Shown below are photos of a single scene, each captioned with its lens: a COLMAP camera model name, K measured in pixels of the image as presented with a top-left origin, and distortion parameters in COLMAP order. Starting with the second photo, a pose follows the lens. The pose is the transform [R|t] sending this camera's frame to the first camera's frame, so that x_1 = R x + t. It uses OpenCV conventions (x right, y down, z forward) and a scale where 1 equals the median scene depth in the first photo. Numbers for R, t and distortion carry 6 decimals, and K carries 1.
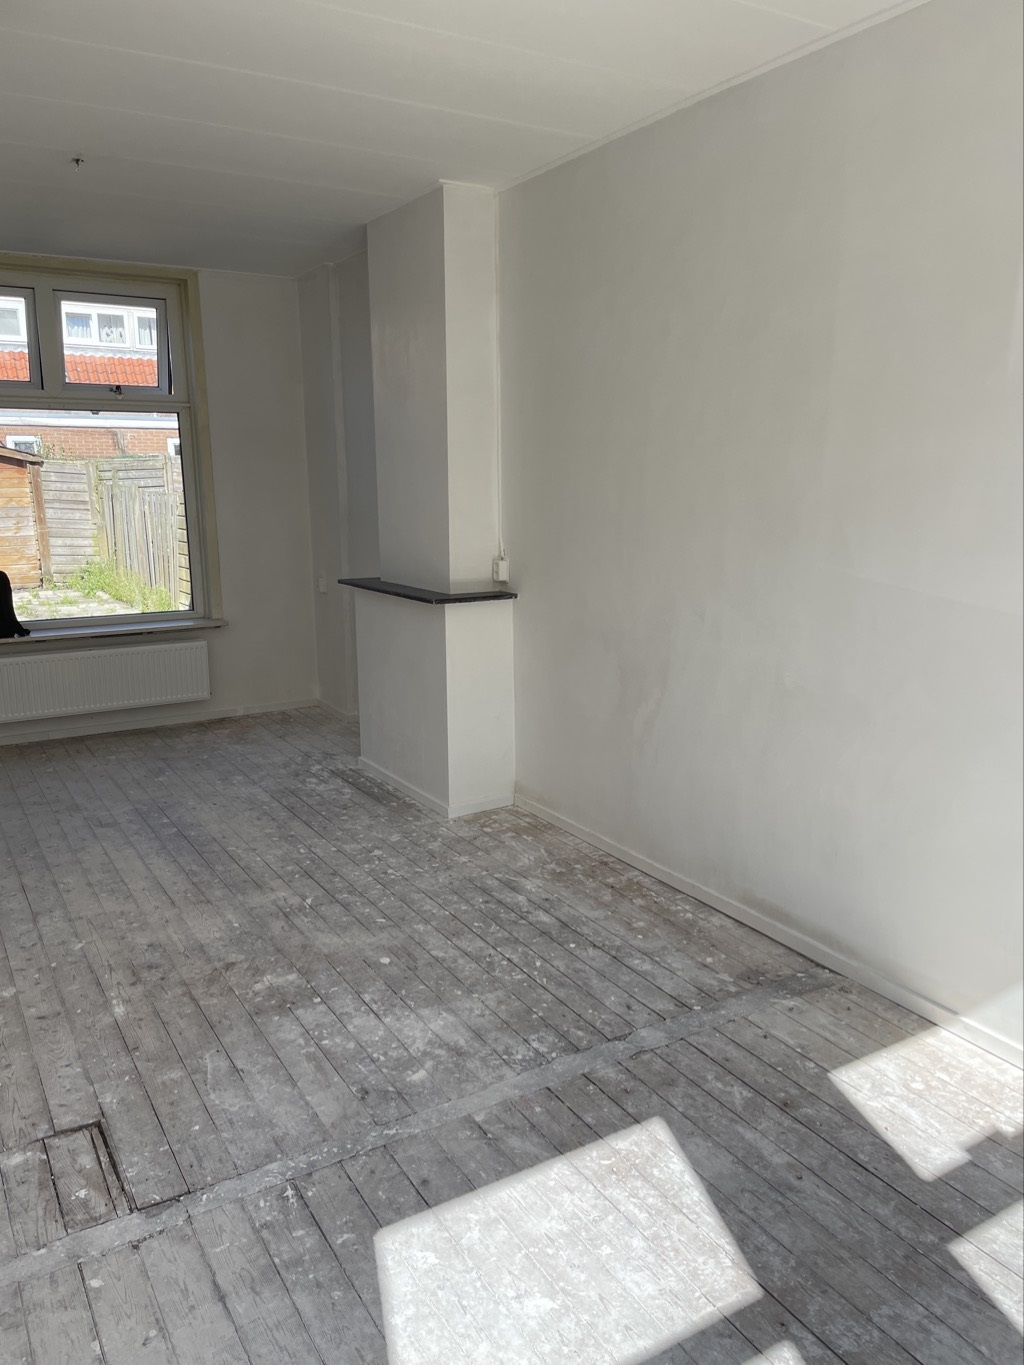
lens RADIAL K [[1023.2, 0, 512.0], [0, 1023.2, 682.5], [0, 0, 1]] dist [0.103685, -0.127756]
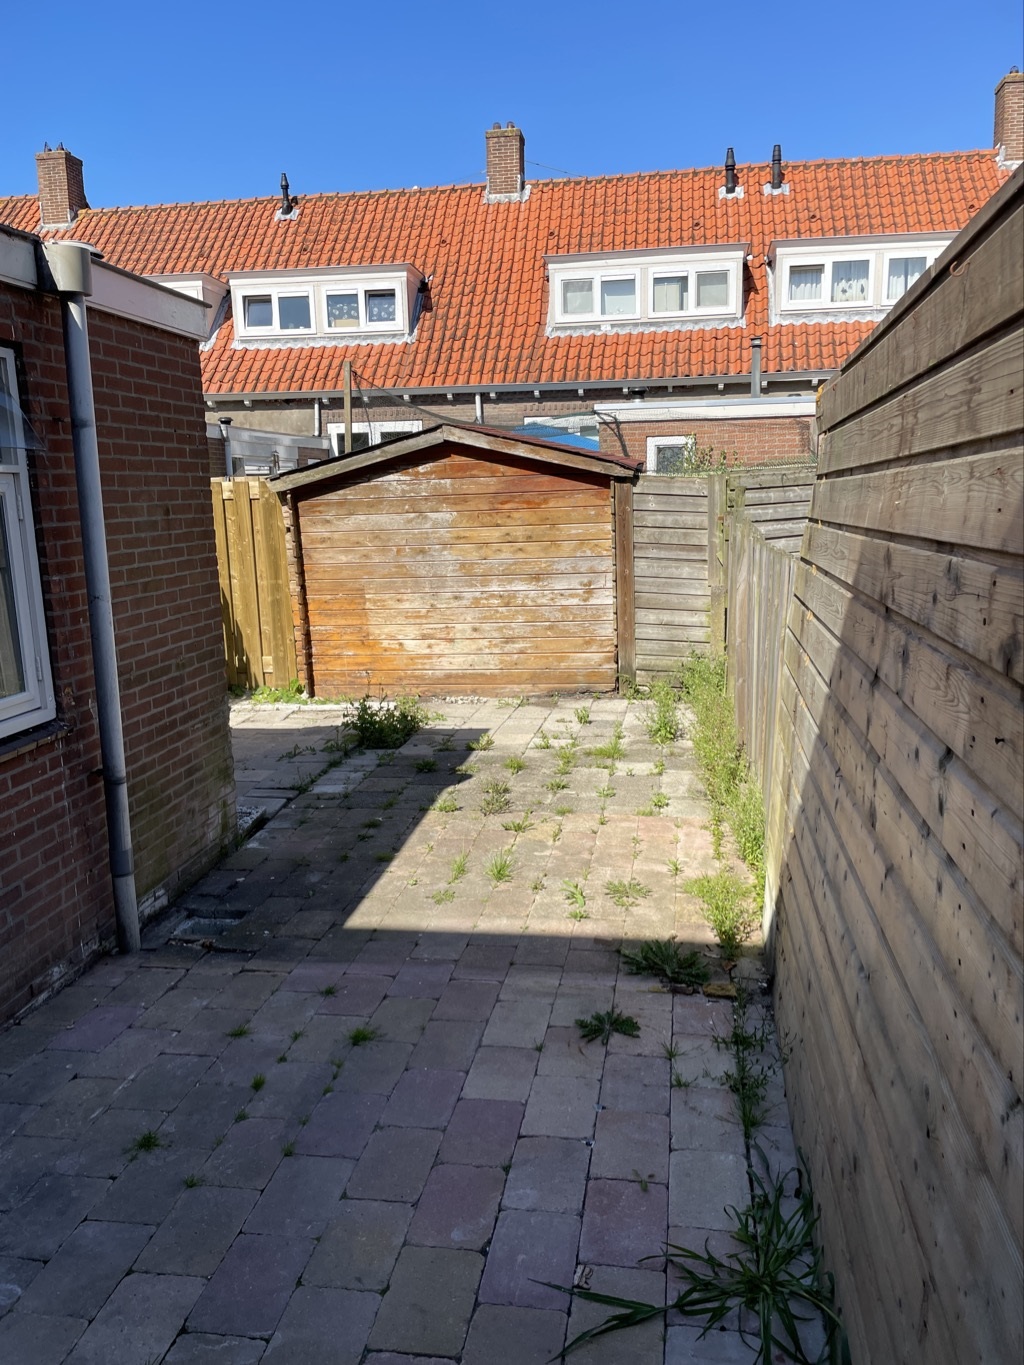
lens RADIAL K [[1023.2, 0, 512.0], [0, 1023.2, 682.5], [0, 0, 1]] dist [0.103685, -0.127756]
pose [[0.766830, 0.108970, -0.632533, -0.226582], [-0.111879, 0.993089, 0.035453, -0.186241], [0.632025, 0.043581, 0.773722, 0.871730]]
